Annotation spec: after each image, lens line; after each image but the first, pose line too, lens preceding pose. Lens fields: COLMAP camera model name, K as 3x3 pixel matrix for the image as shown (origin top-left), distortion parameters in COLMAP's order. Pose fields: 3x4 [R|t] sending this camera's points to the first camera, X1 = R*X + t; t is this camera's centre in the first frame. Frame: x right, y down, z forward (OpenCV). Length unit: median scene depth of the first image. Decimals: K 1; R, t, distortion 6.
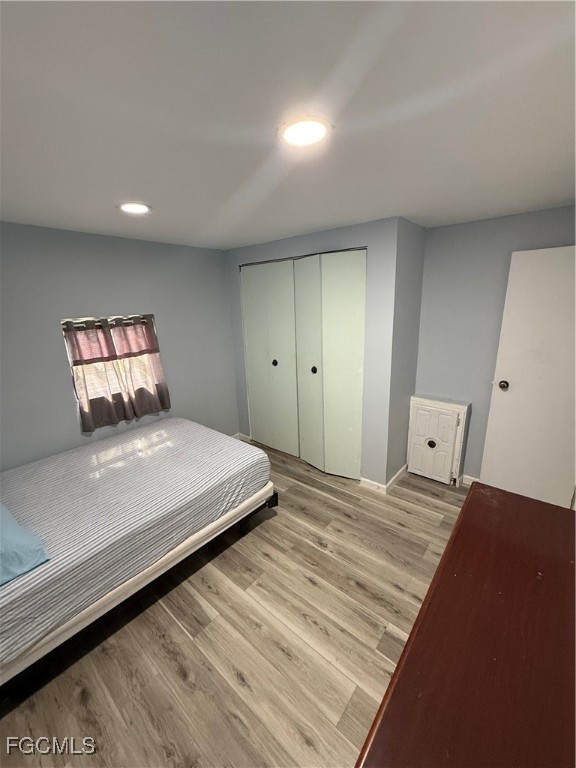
lens RADIAL K [[307.3, 0, 288.6], [0, 307.3, 381.0], [0, 0, 1]] dist [0.000805, 0.000012]
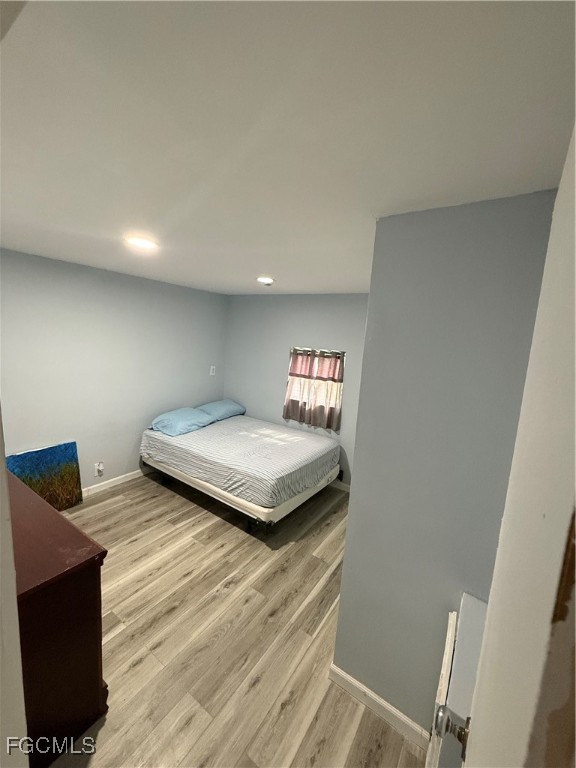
lens RADIAL K [[307.3, 0, 288.6], [0, 307.3, 381.0], [0, 0, 1]] dist [0.000805, 0.000012]
pose [[0.112089, 0.182743, -0.976750, 0.933593], [-0.323090, 0.936240, 0.138087, -0.259711], [0.939707, 0.300100, 0.163985, 0.796241]]
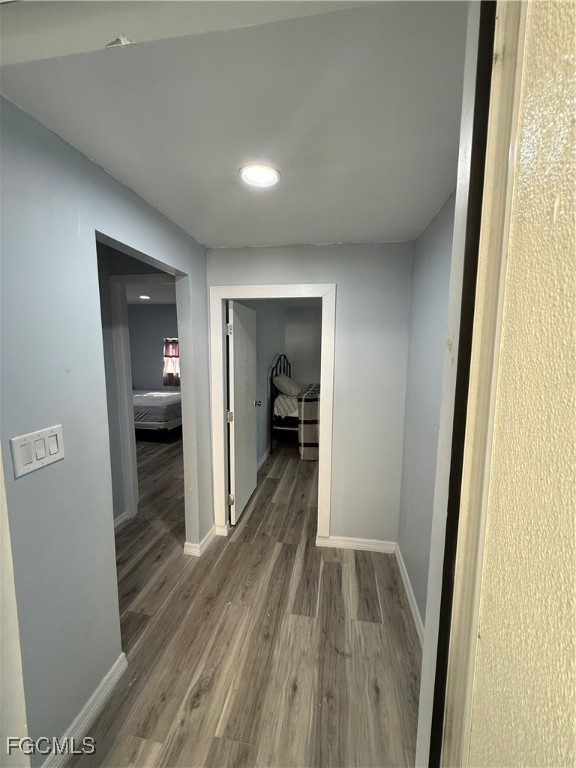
lens RADIAL K [[307.3, 0, 288.6], [0, 307.3, 381.0], [0, 0, 1]] dist [0.000805, 0.000012]
pose [[0.512886, 0.136607, -0.847518, 2.043085], [-0.240338, 0.970627, 0.011006, -0.140239], [0.824127, 0.198046, 0.530653, 0.592355]]
